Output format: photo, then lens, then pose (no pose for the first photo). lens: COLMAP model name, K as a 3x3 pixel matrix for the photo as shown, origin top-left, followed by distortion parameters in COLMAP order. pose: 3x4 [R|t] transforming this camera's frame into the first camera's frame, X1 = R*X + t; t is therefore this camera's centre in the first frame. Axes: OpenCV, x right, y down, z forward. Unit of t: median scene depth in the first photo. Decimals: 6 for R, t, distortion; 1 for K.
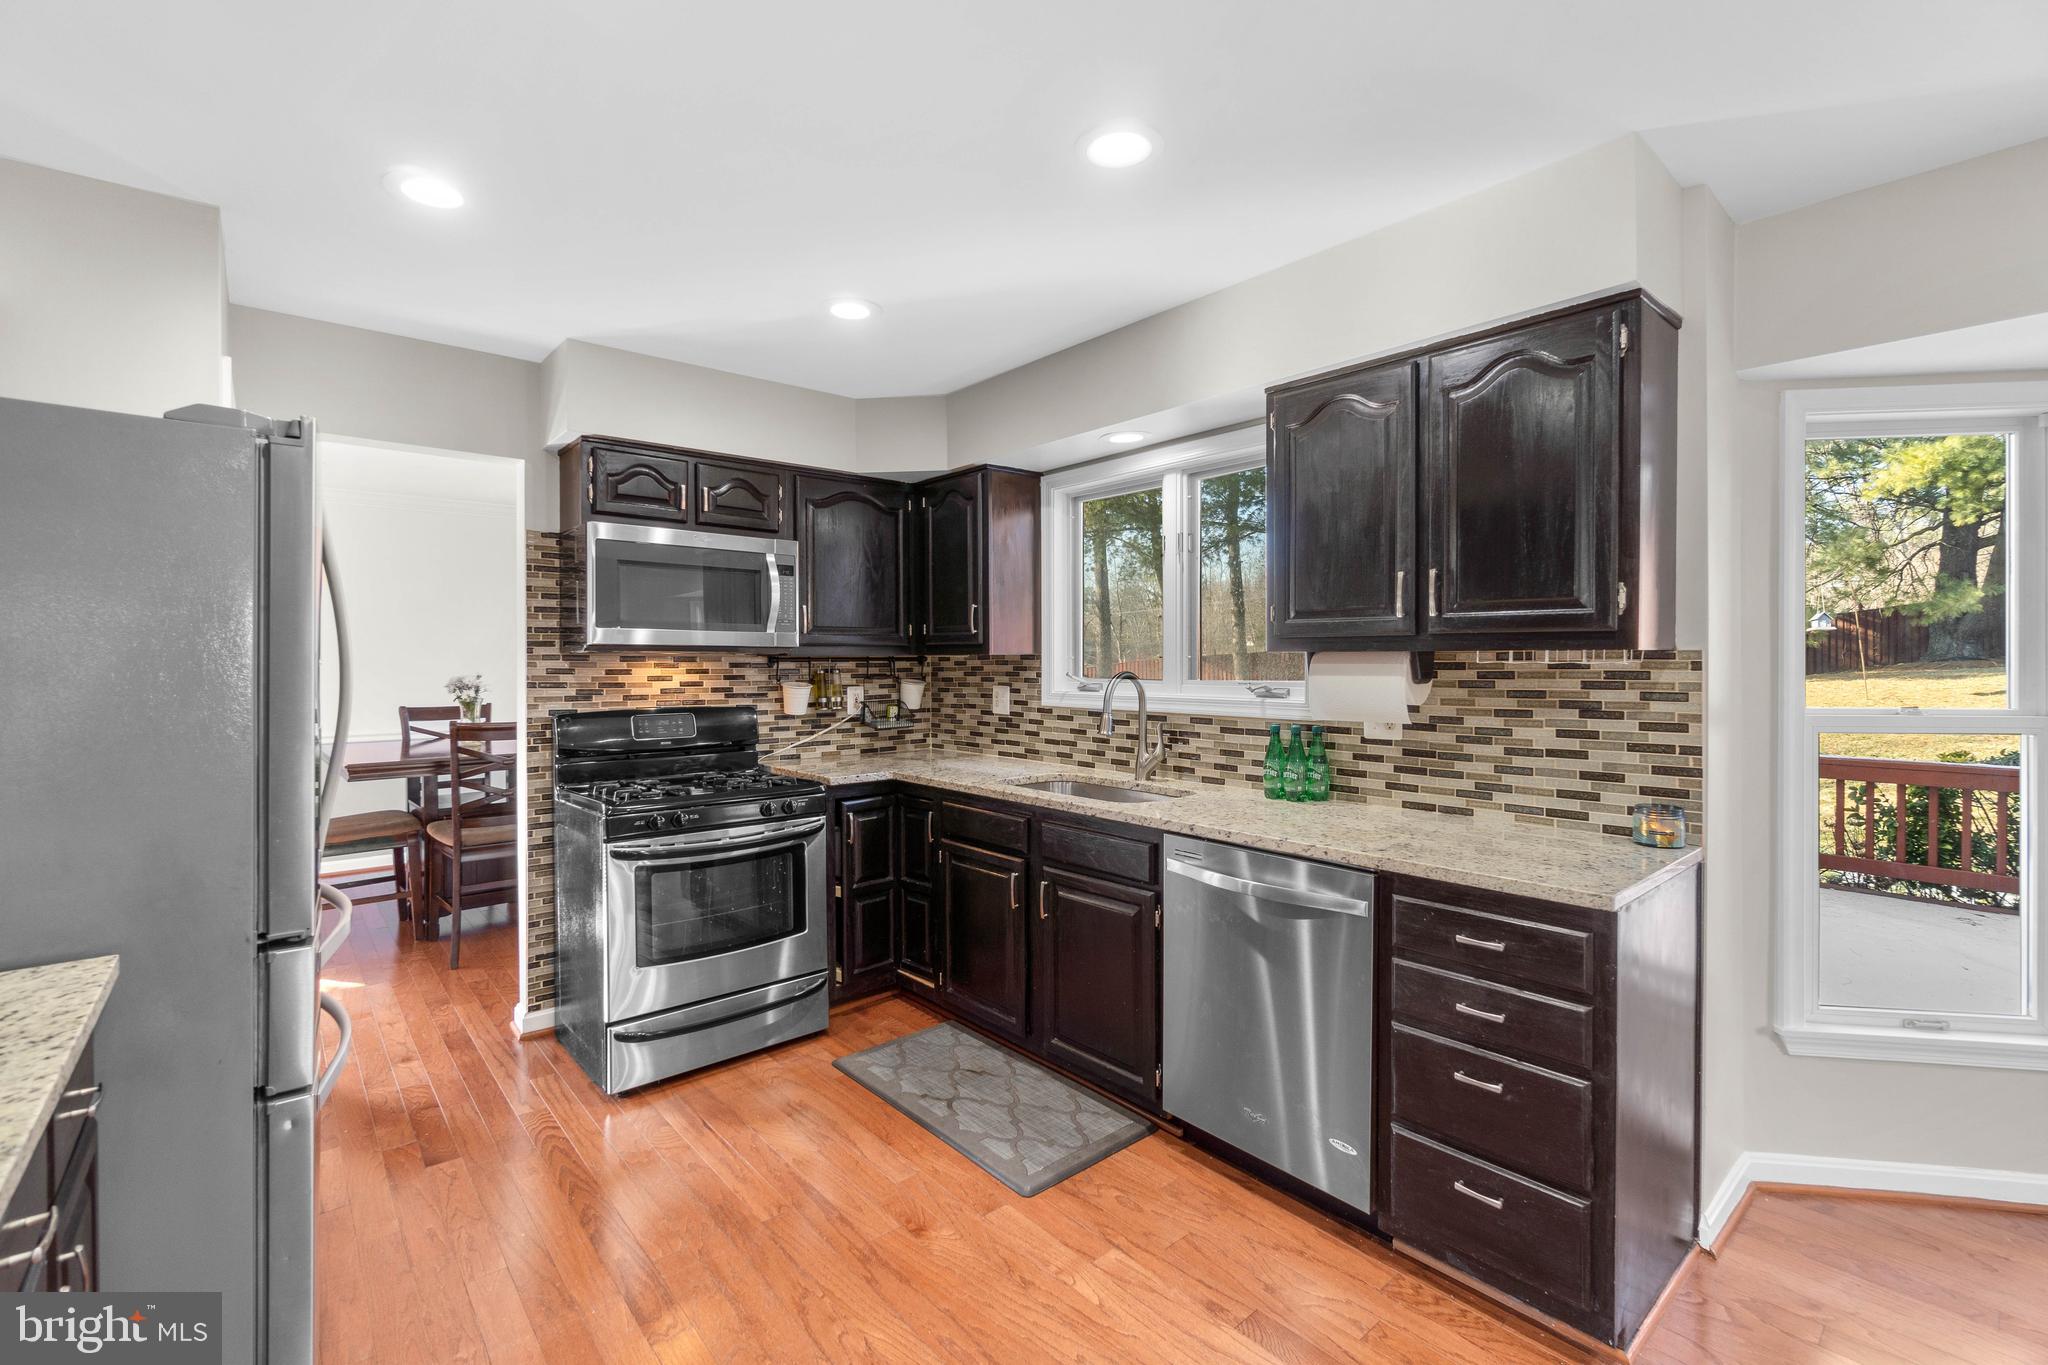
lens RADIAL K [[883.9, 0, 992.2], [0, 883.9, 662.1], [0, 0, 1]] dist [-0.004917, 0.000687]
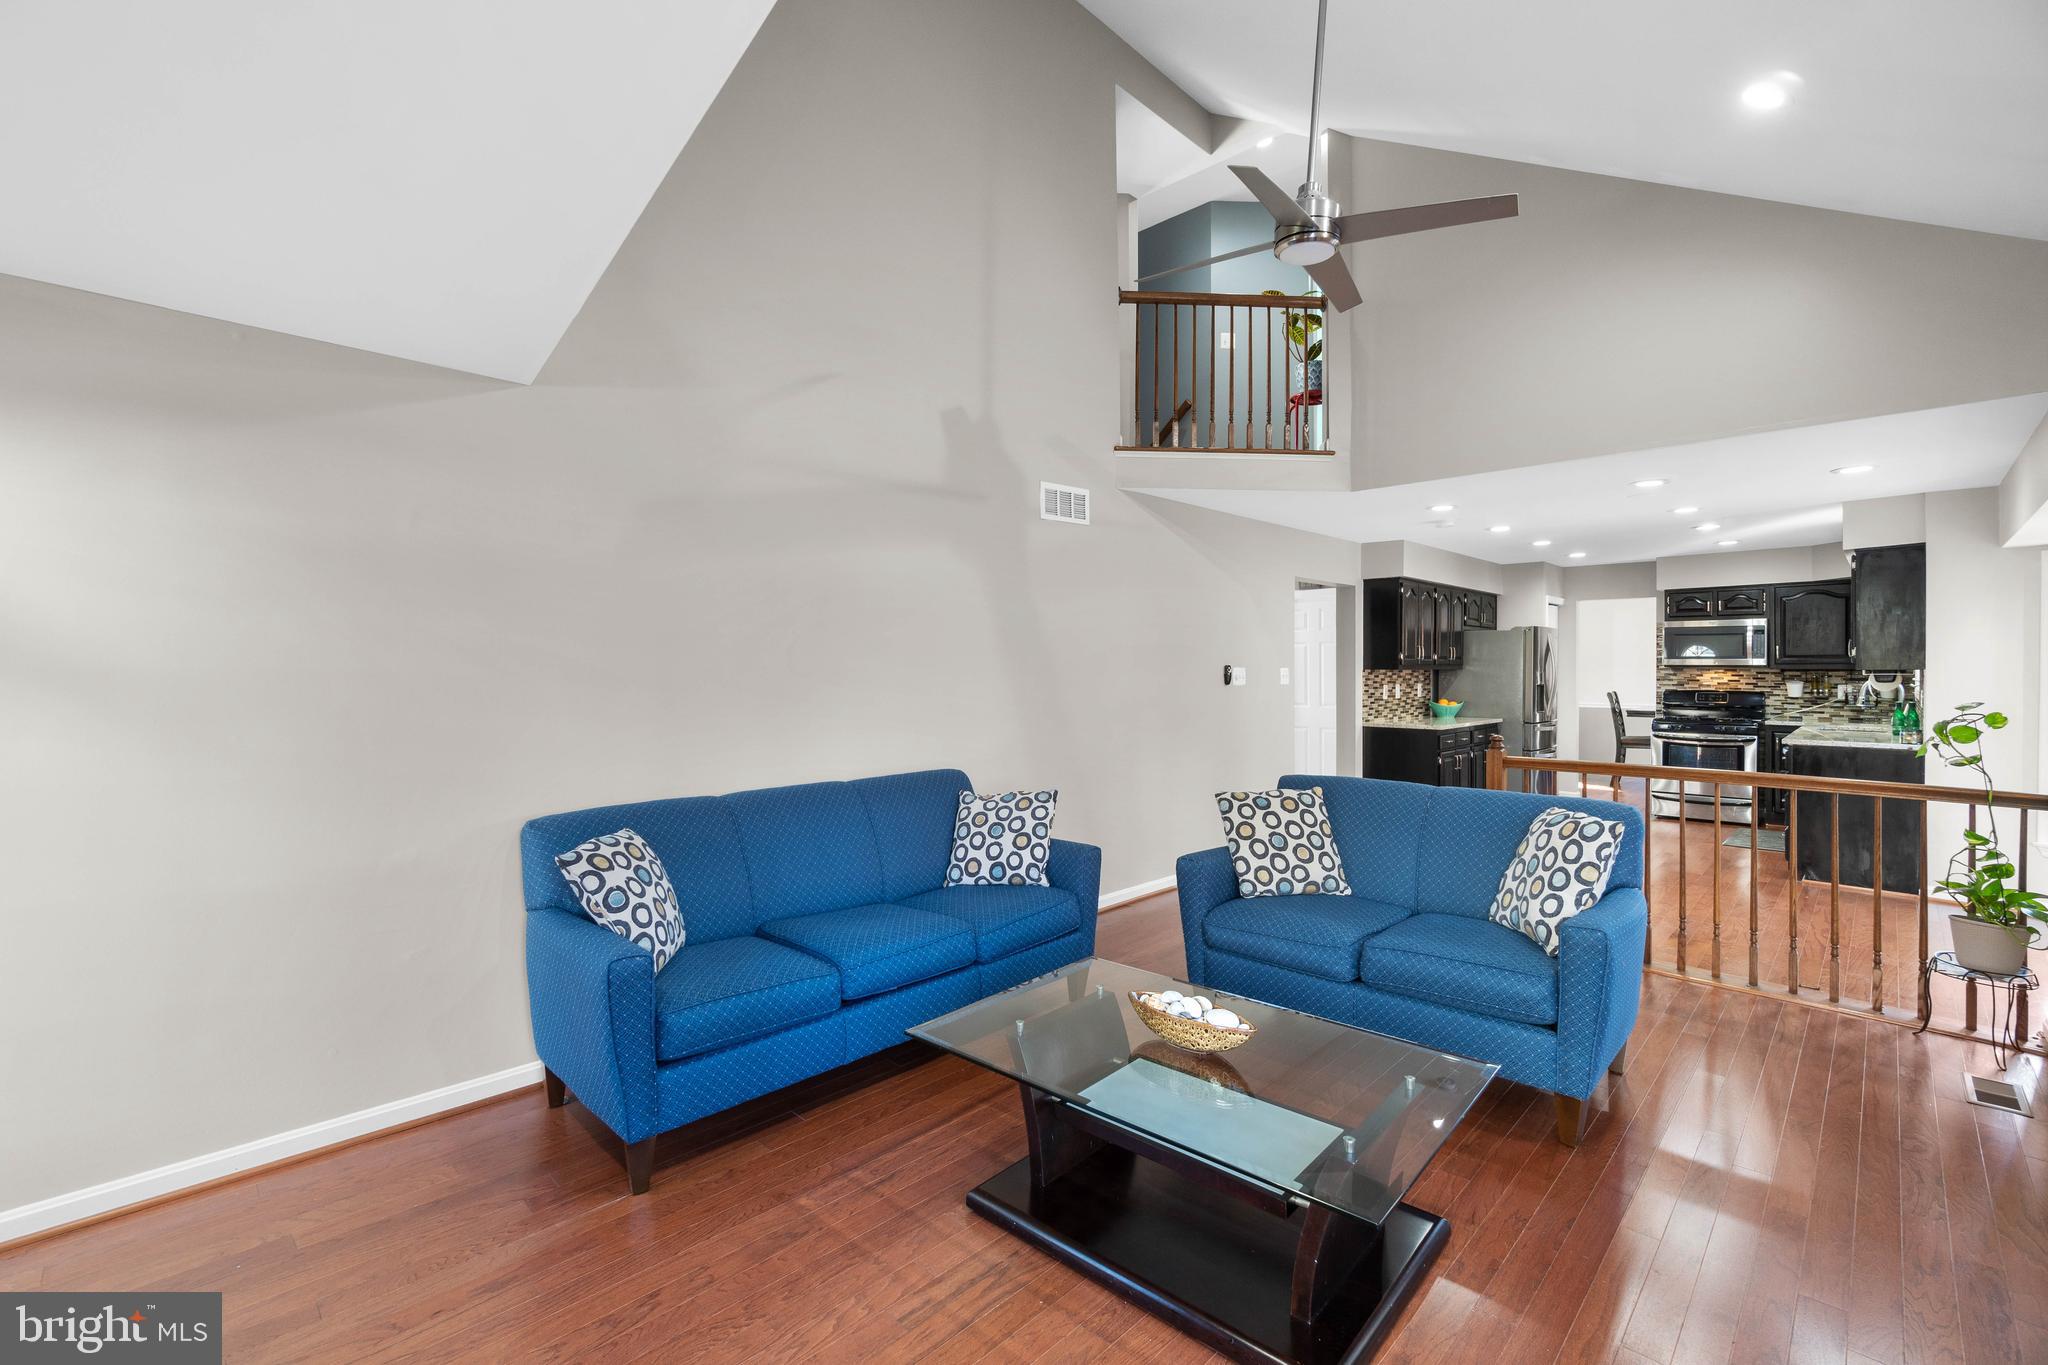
lens RADIAL K [[883.9, 0, 1020.0], [0, 883.9, 676.3], [0, 0, 1]] dist [-0.004917, 0.000687]
pose [[0.095252, 0.008965, -0.995413, 1.866190], [0.000579, 0.999959, 0.009061, -0.010171], [0.995453, -0.001439, 0.095242, -1.139287]]
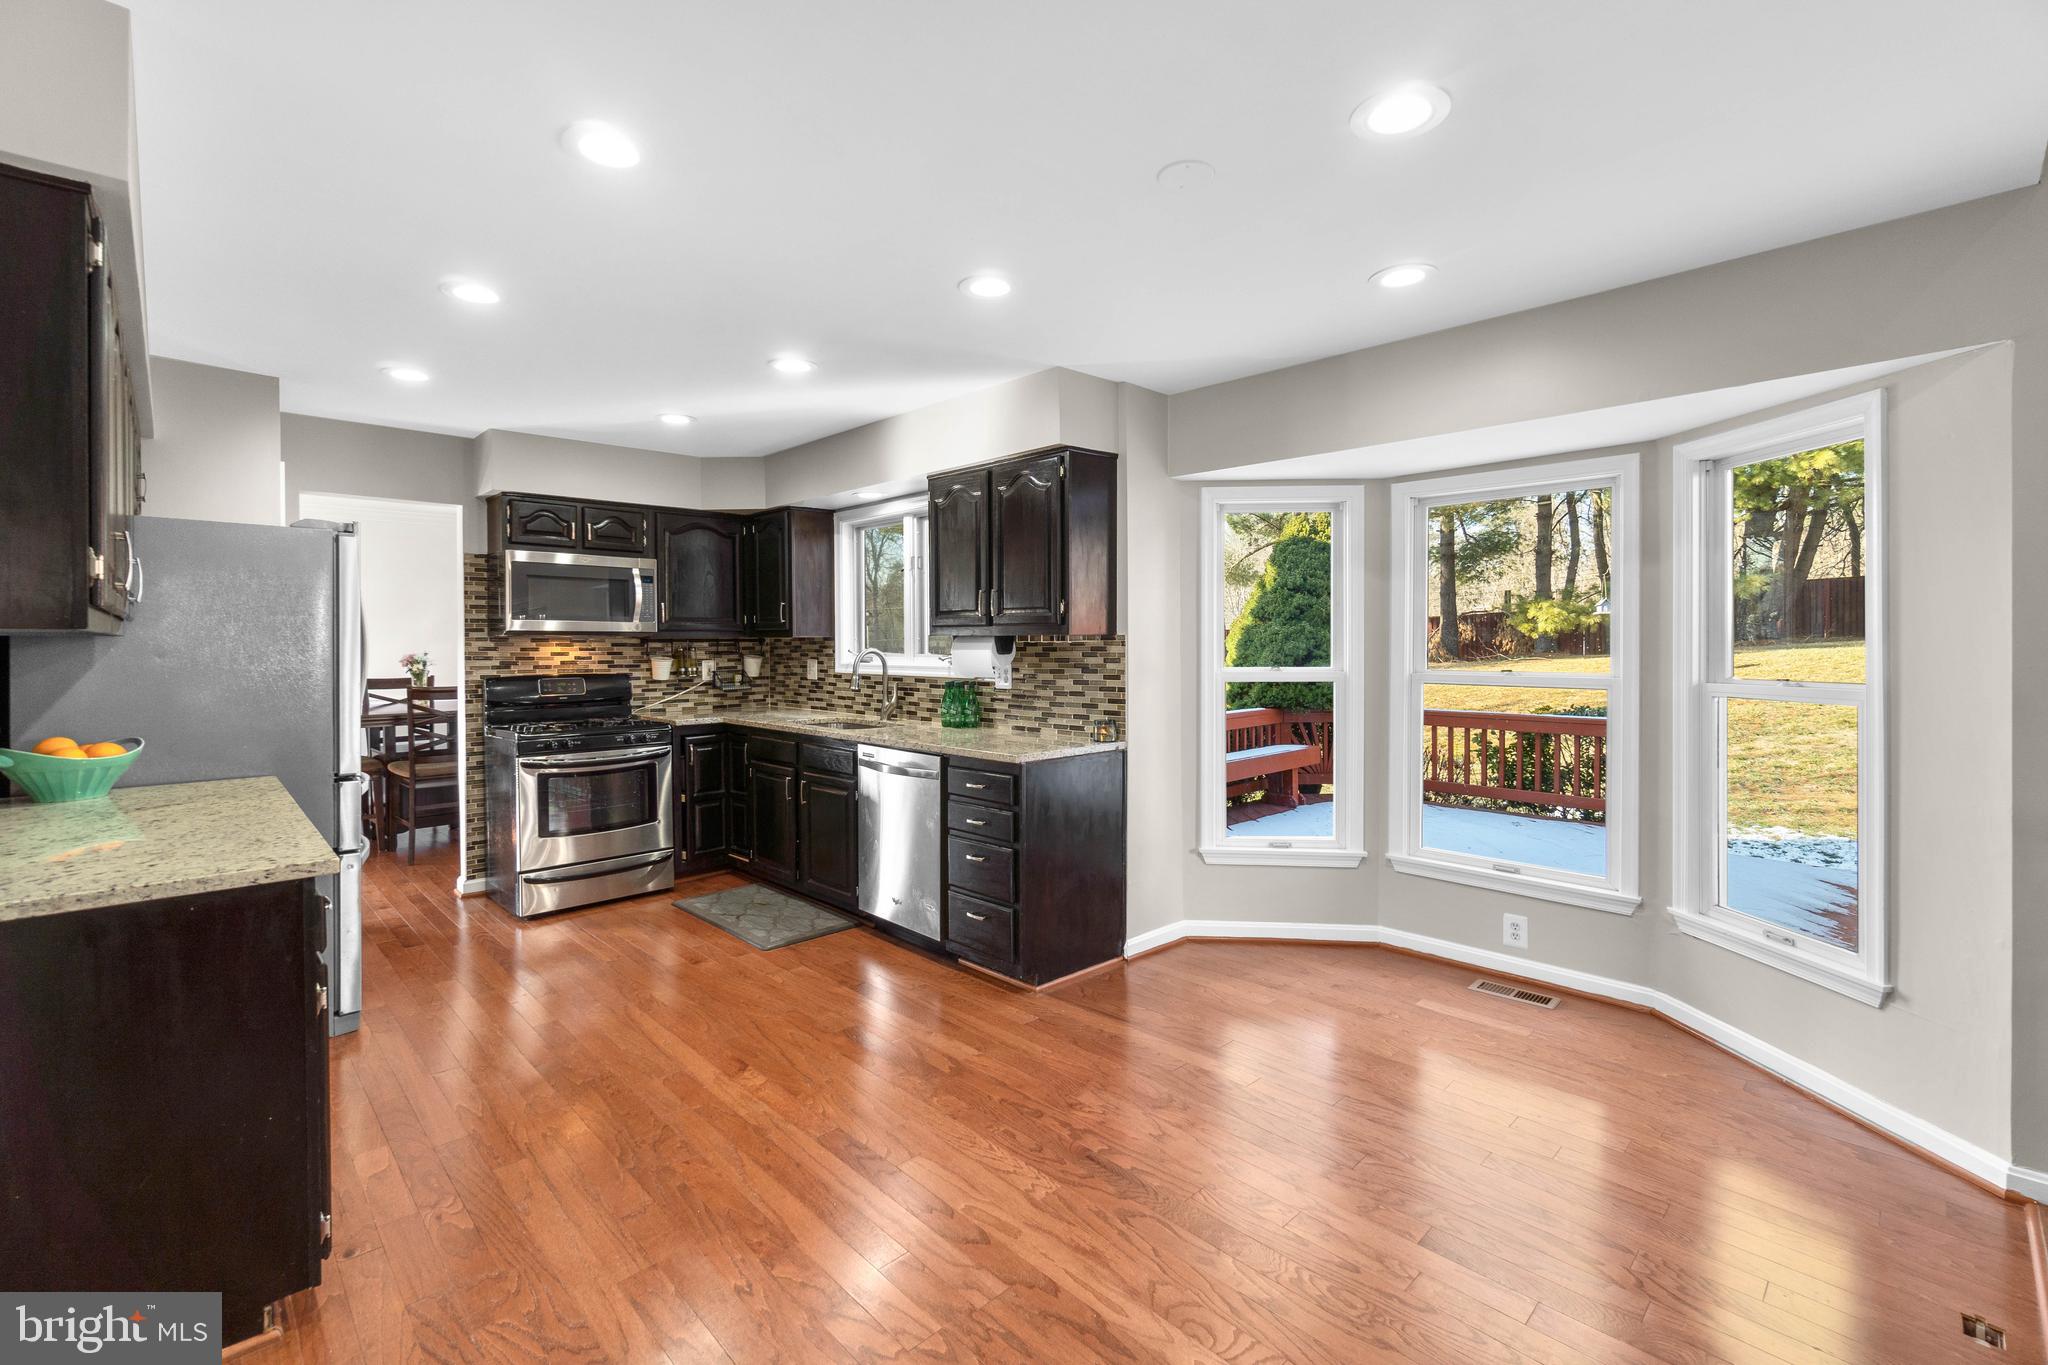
lens RADIAL K [[883.9, 0, 993.9], [0, 883.9, 649.3], [0, 0, 1]] dist [-0.004917, 0.000687]
pose [[0.998295, -0.002170, 0.058332, 0.251219], [0.001790, 0.999977, 0.006558, 0.002555], [-0.058345, -0.006442, 0.998276, -0.488085]]
